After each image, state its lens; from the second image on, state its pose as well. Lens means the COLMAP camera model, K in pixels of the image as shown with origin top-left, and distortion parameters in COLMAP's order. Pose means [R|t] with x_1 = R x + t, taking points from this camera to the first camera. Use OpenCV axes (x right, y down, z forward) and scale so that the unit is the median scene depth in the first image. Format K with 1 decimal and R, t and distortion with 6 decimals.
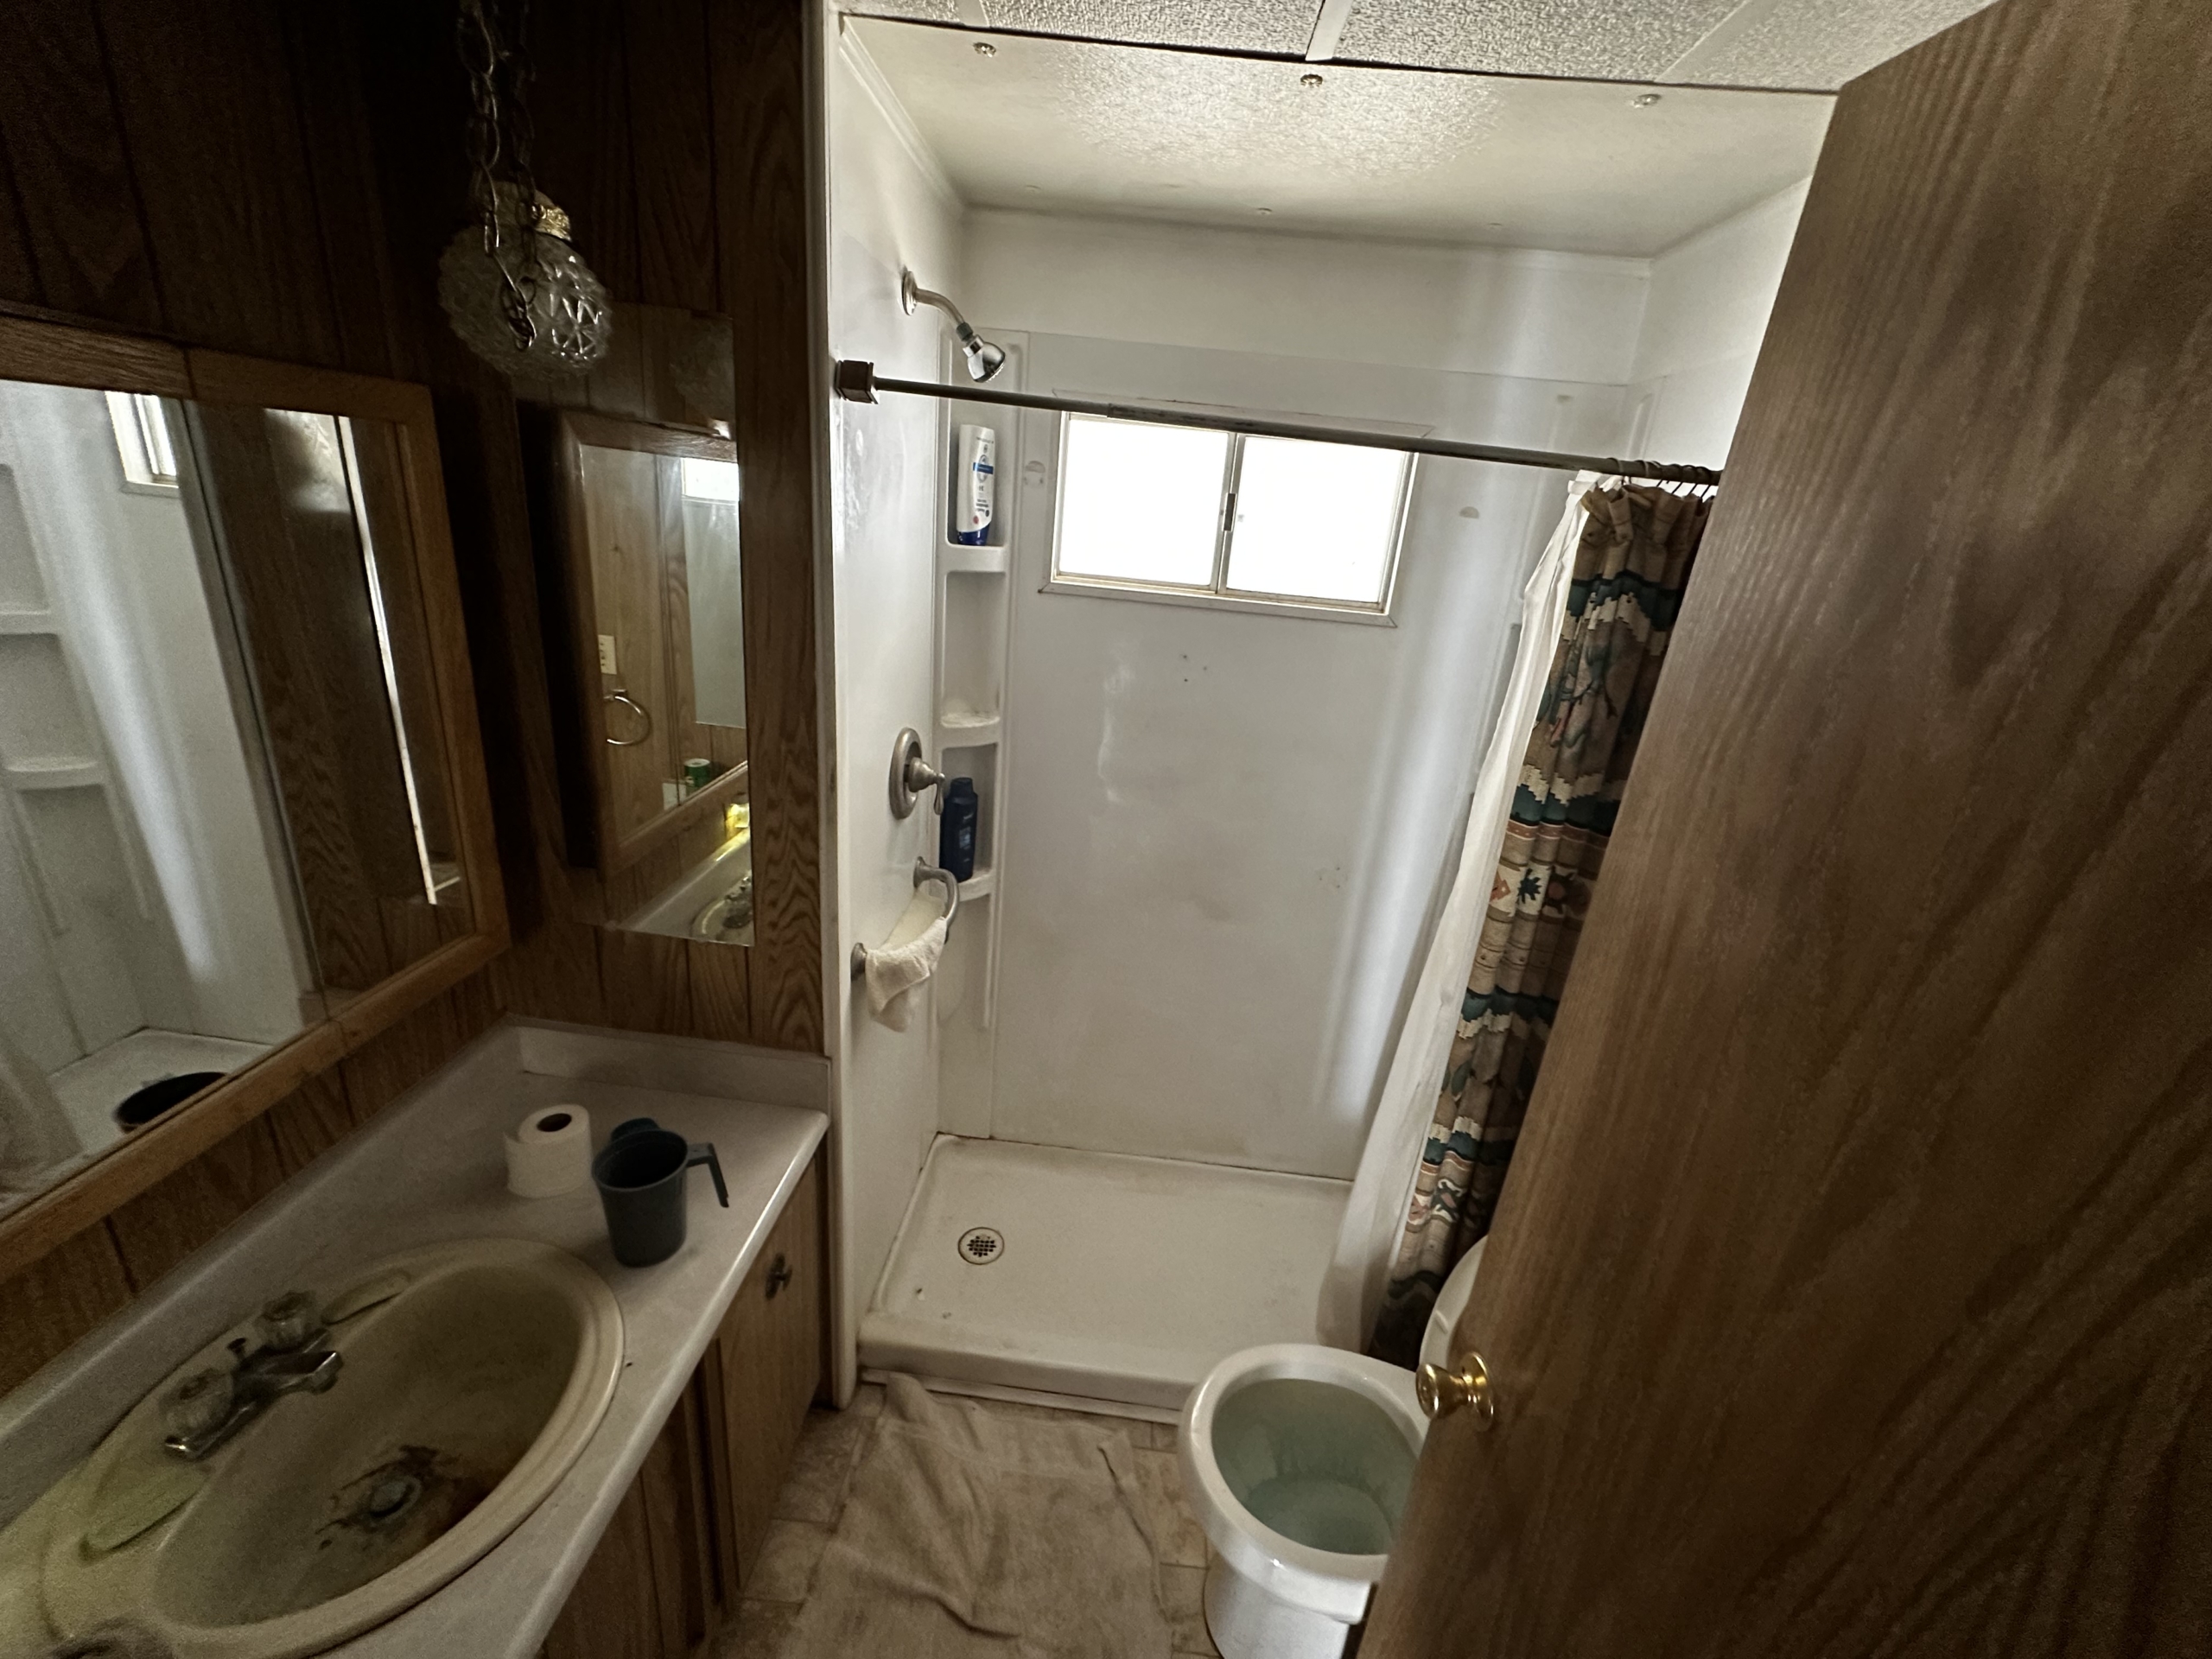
lens RADIAL K [[881.7, 0, 1107.3], [0, 881.7, 827.6], [0, 0, 1]] dist [-0.002204, 0.001573]
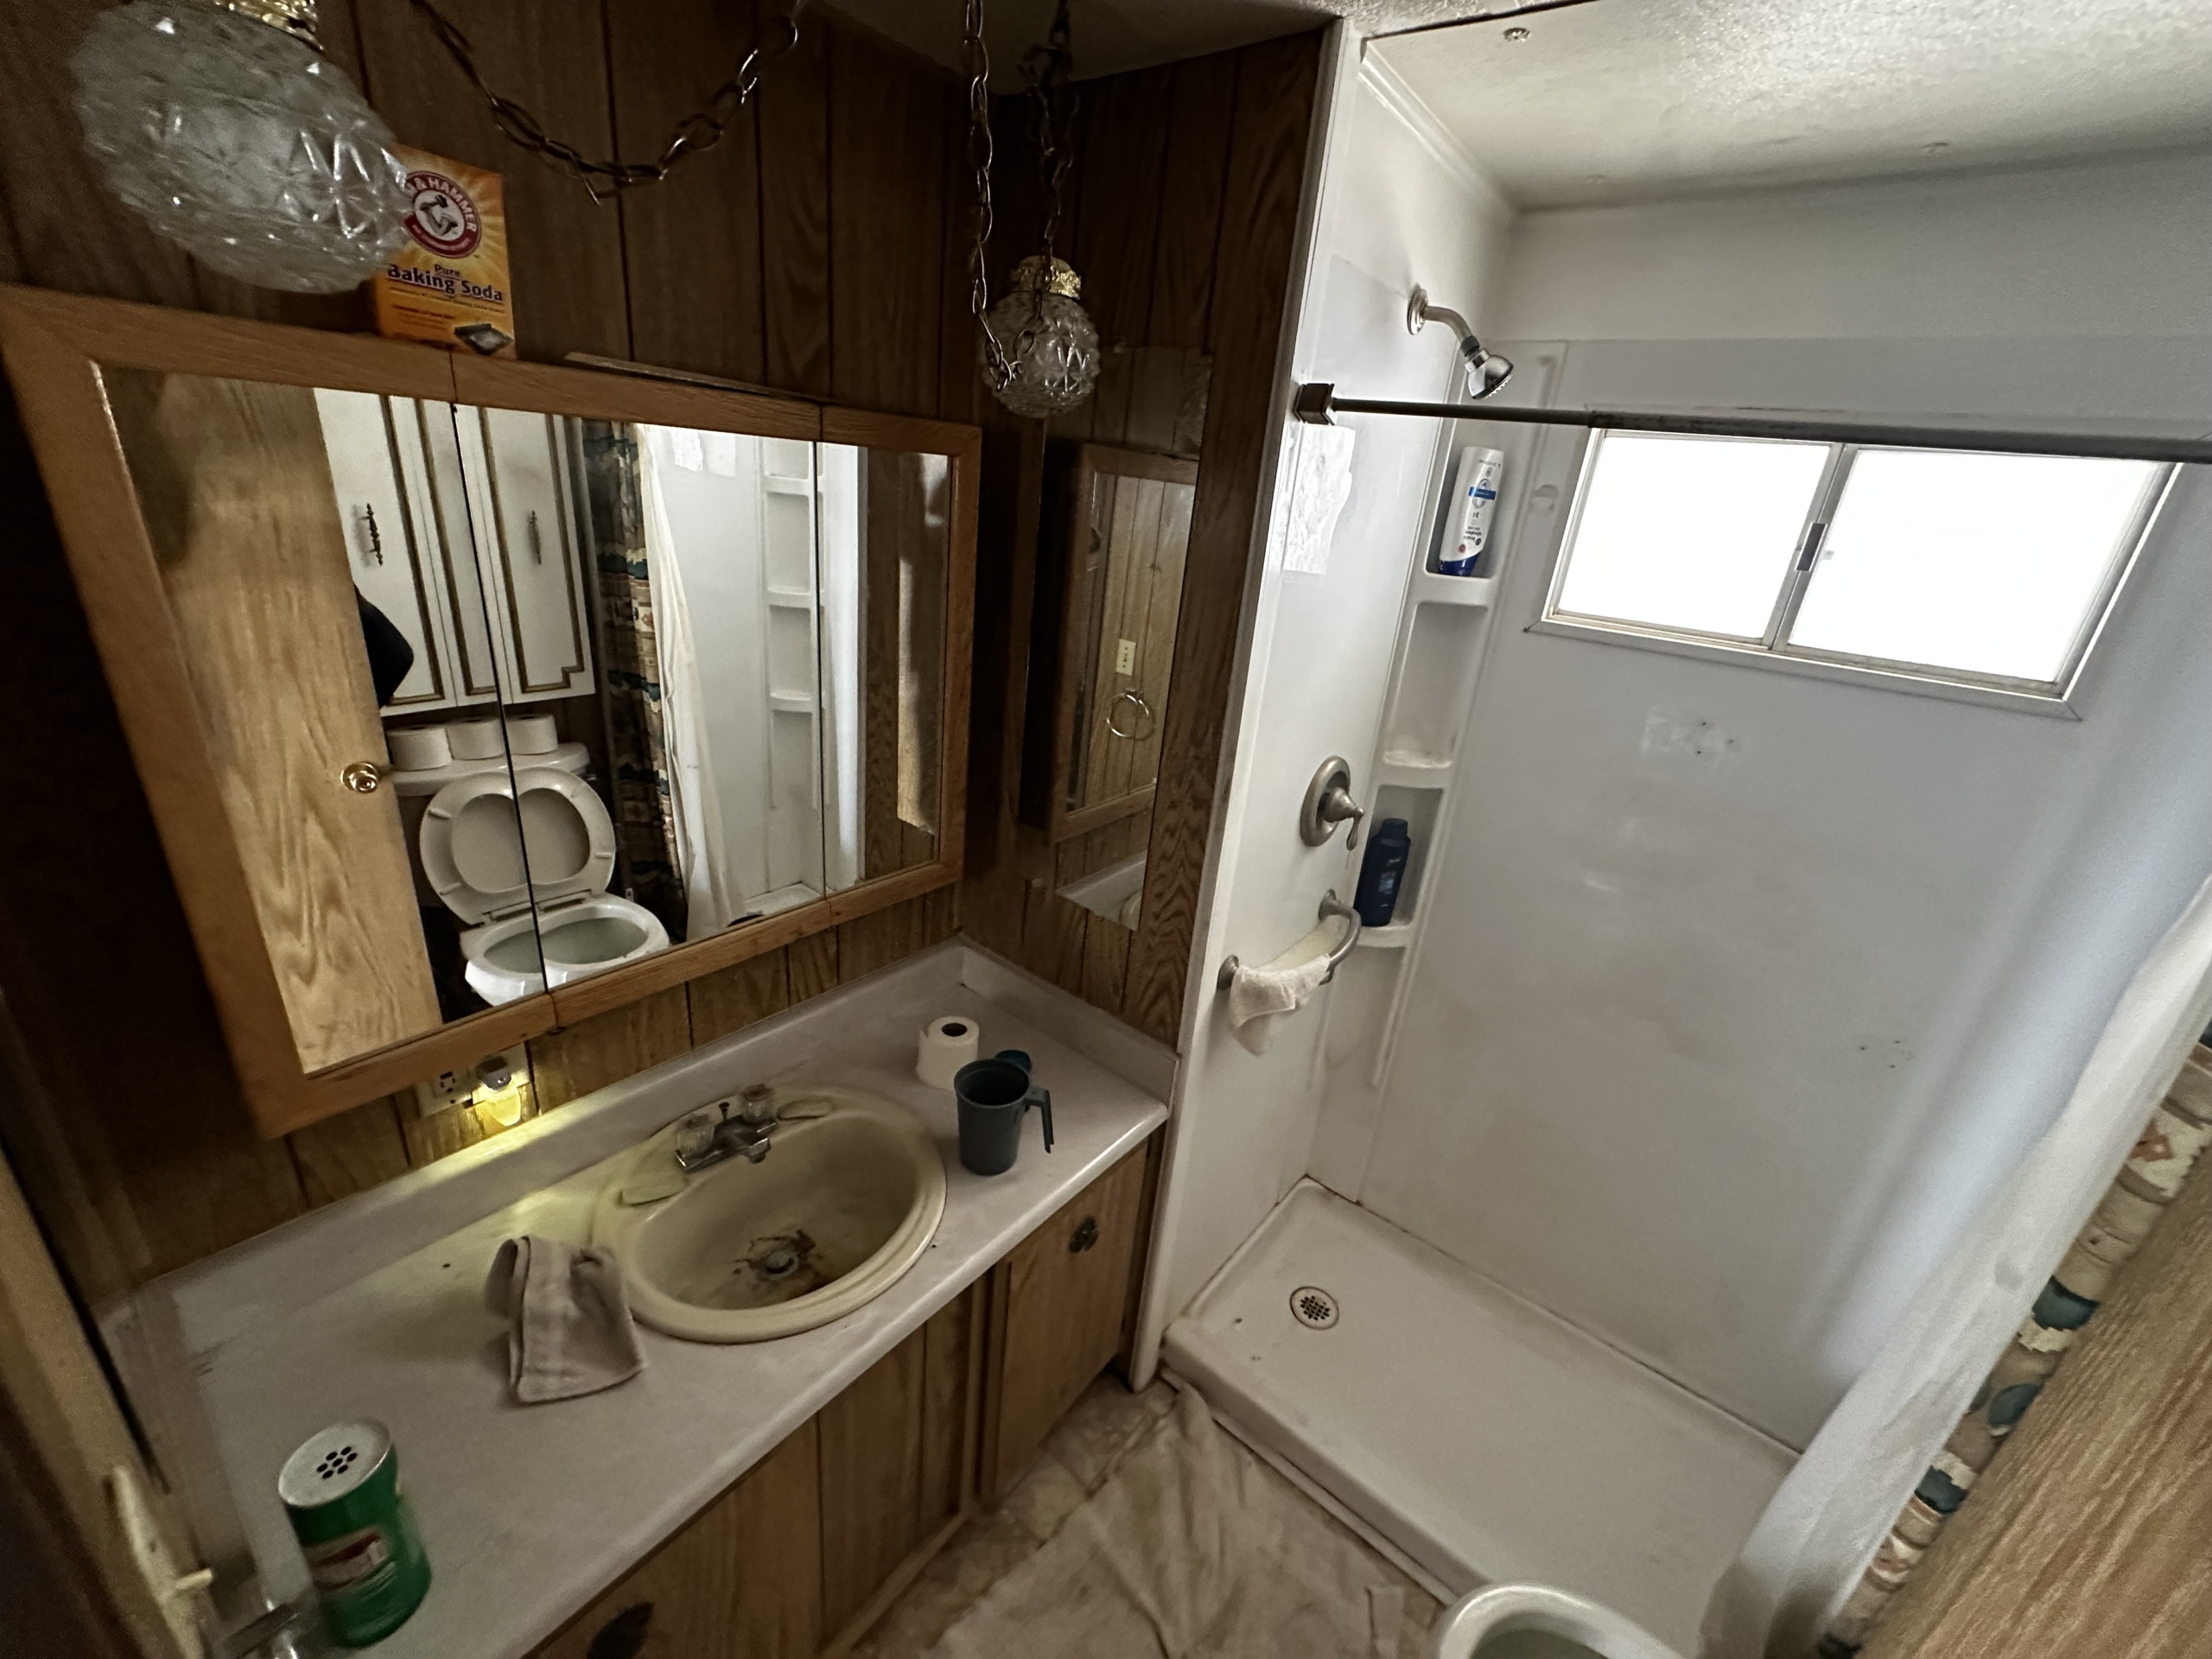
lens RADIAL K [[881.7, 0, 1107.3], [0, 881.7, 827.6], [0, 0, 1]] dist [-0.002204, 0.001573]
pose [[0.823938, 0.193766, -0.532523, 0.112789], [-0.211958, 0.976892, 0.027507, -0.010262], [0.525547, 0.090208, 0.845968, 0.055532]]
